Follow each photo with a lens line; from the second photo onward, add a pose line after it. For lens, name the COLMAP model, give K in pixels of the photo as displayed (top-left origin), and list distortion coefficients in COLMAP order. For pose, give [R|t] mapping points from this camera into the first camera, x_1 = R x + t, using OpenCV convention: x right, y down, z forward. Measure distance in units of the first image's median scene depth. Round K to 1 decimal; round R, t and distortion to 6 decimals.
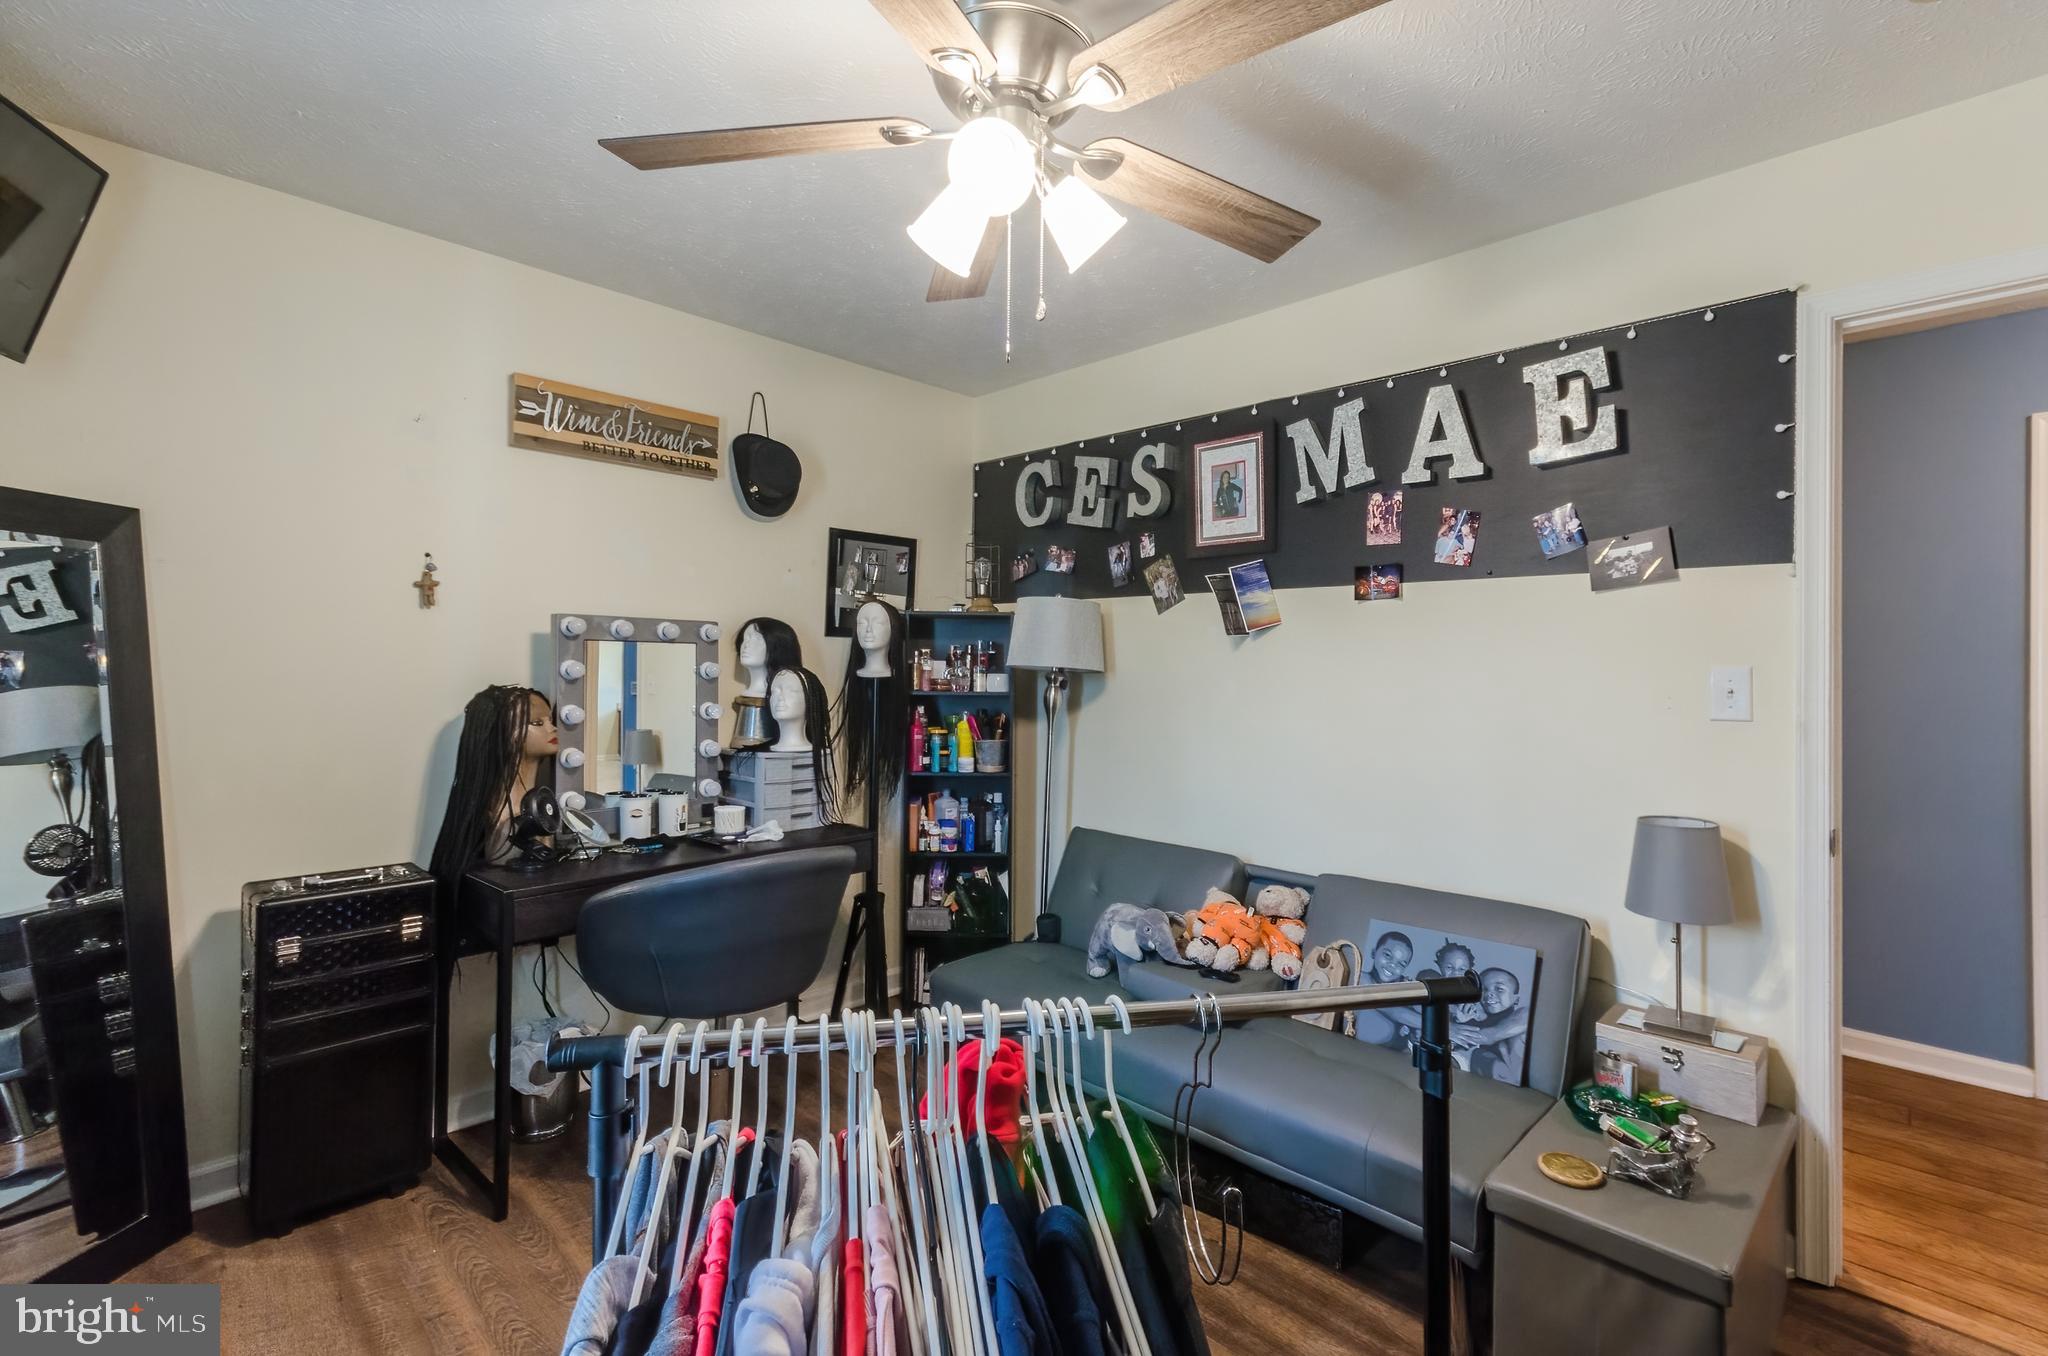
lens RADIAL K [[892.2, 0, 1053.9], [0, 892.2, 691.7], [0, 0, 1]] dist [0.003397, 0.000082]
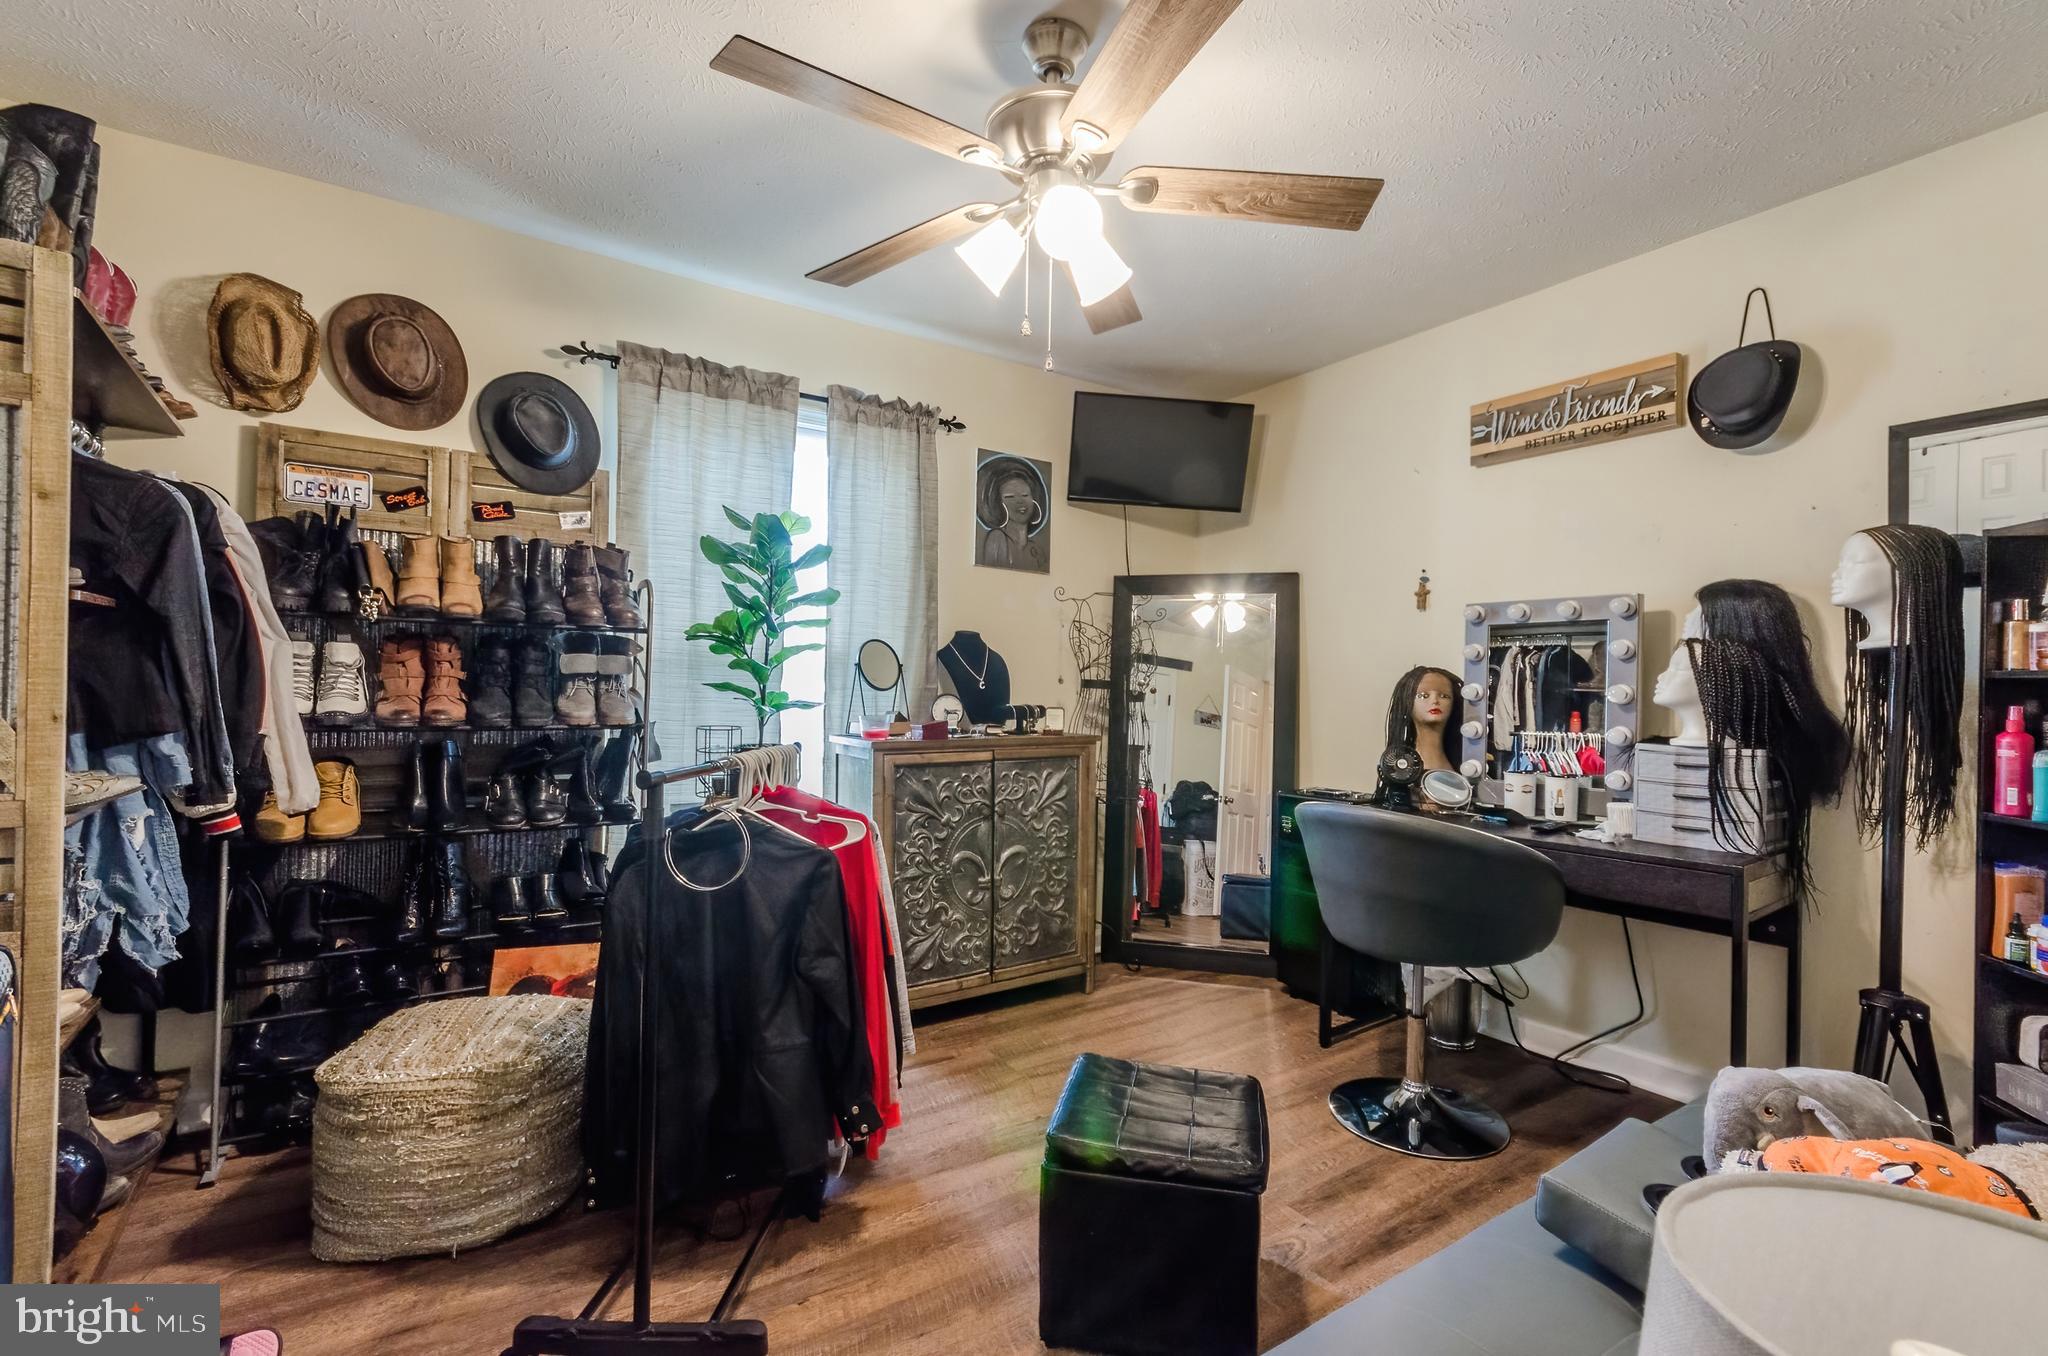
lens RADIAL K [[956.2, 0, 1058.1], [0, 956.2, 692.4], [0, 0, 1]] dist [0.003106, -0.000023]
pose [[-0.203151, 0.001764, -0.979146, 0.704045], [-0.018299, 0.999817, 0.005598, 0.025939], [0.978976, 0.019055, -0.203081, 0.671636]]
